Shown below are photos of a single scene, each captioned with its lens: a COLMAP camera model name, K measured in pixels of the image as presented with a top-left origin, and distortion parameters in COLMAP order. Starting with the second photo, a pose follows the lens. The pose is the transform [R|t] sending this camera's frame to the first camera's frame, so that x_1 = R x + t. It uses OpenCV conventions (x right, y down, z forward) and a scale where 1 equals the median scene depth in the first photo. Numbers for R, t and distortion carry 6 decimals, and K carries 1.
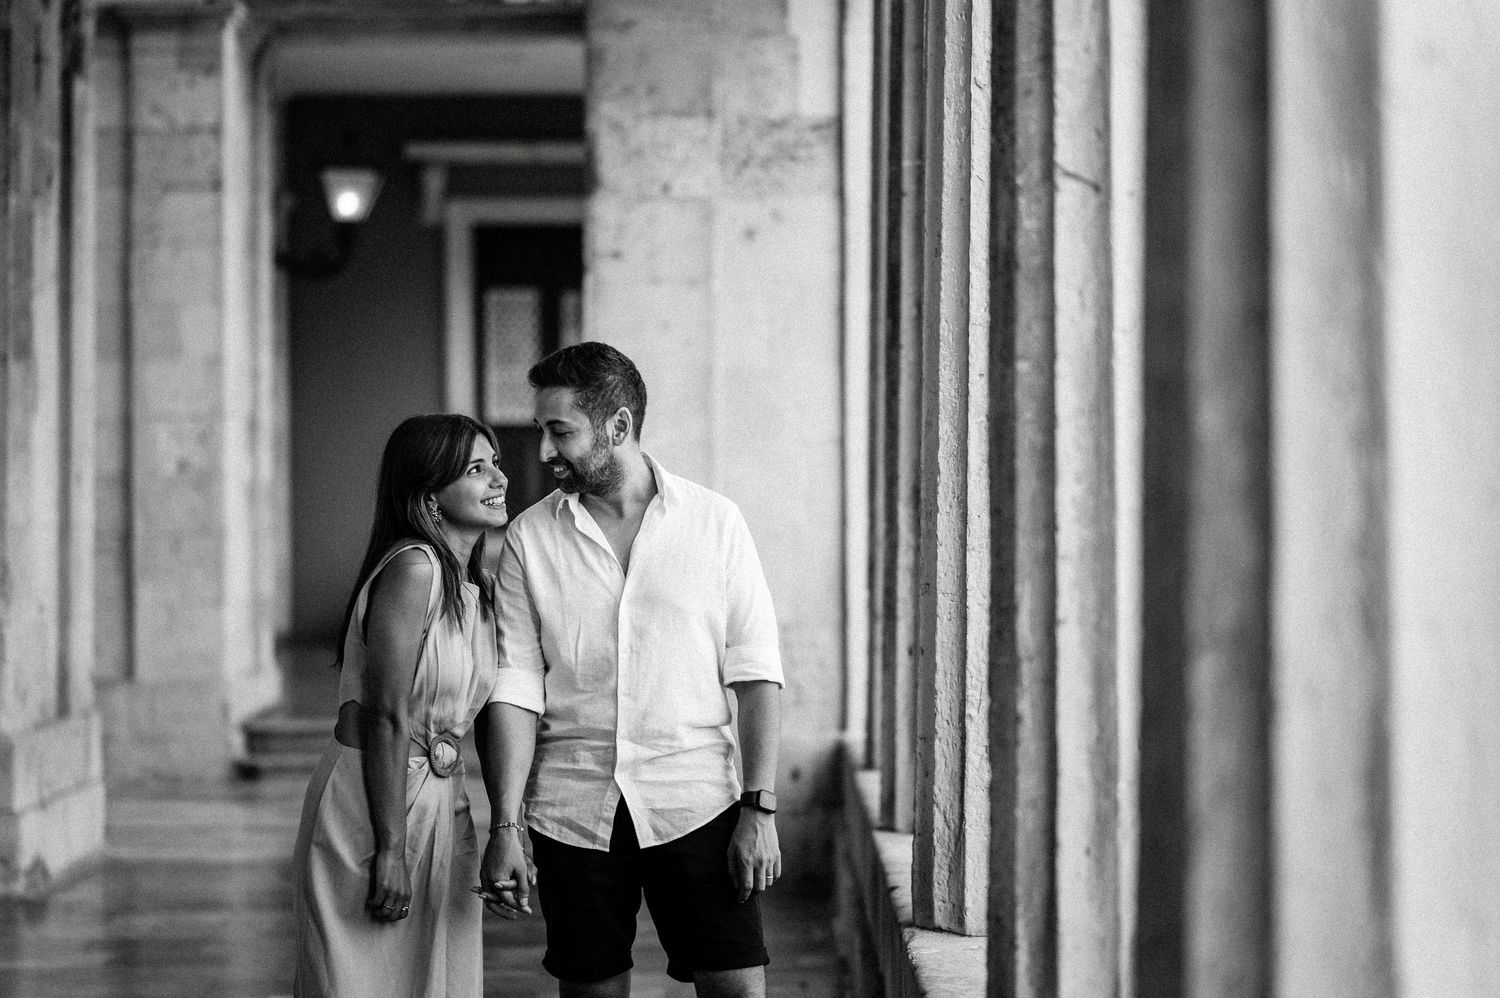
lens RADIAL K [[3673.7, 0, 750.5], [0, 3673.7, 498.7], [0, 0, 1]] dist [-0.042987, 0.000000]
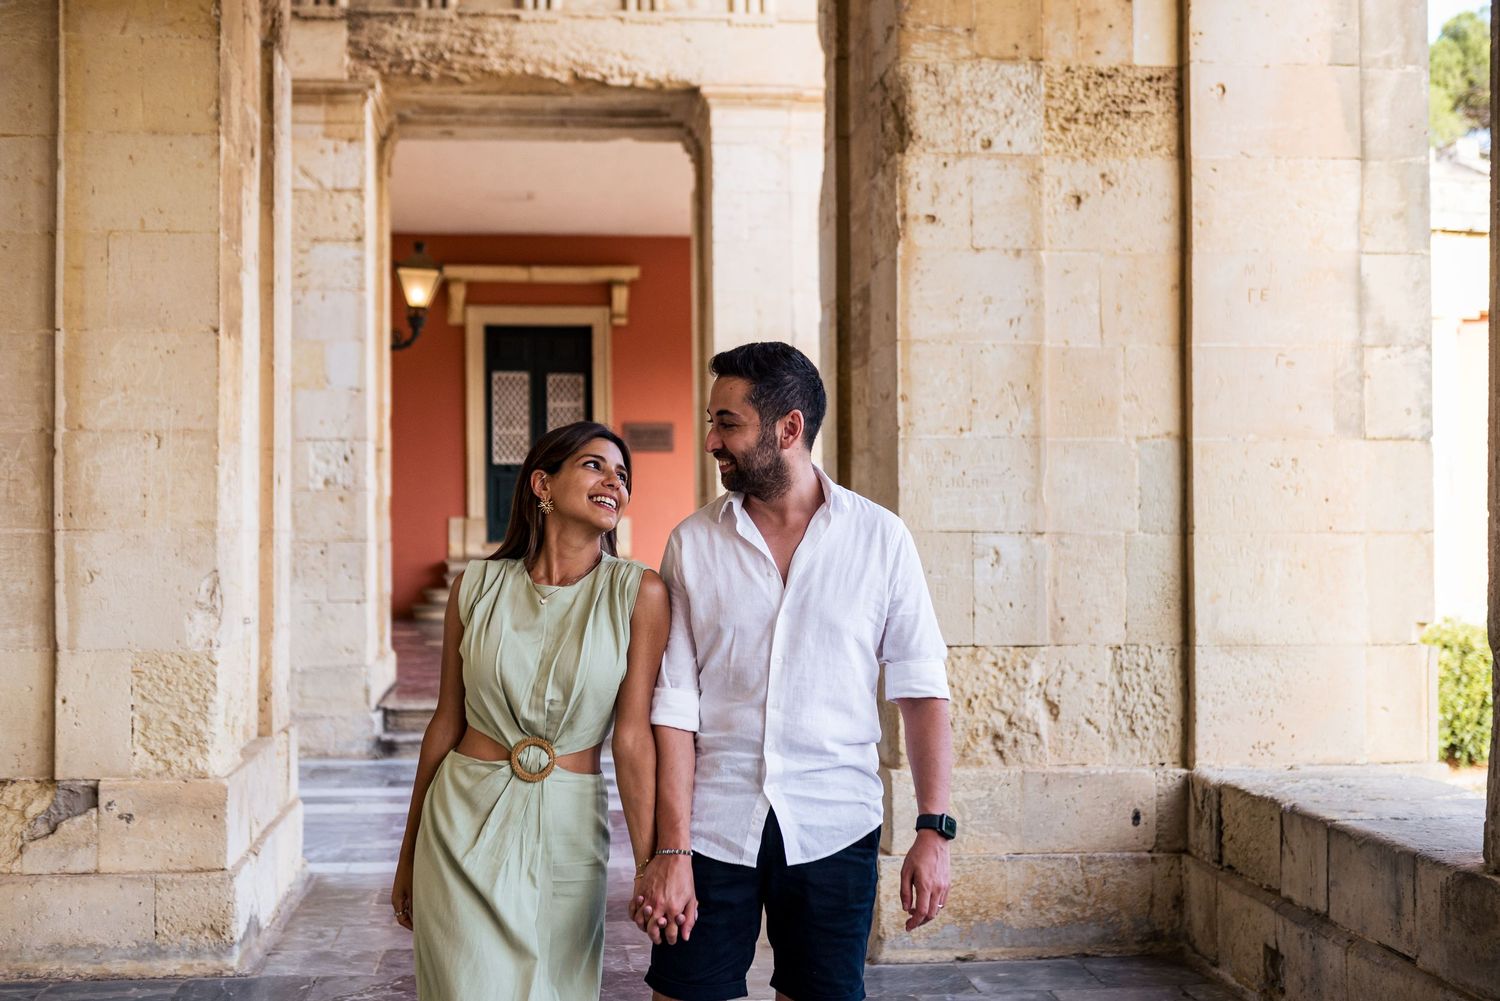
lens RADIAL K [[2104.9, 0, 732.9], [0, 2104.9, 540.8], [0, 0, 1]] dist [0.023768, 0.000000]
pose [[0.997059, 0.003316, 0.076571, -0.110099], [-0.004017, 0.999951, 0.009000, 0.004968], [-0.076538, -0.009281, 0.997023, 0.458642]]
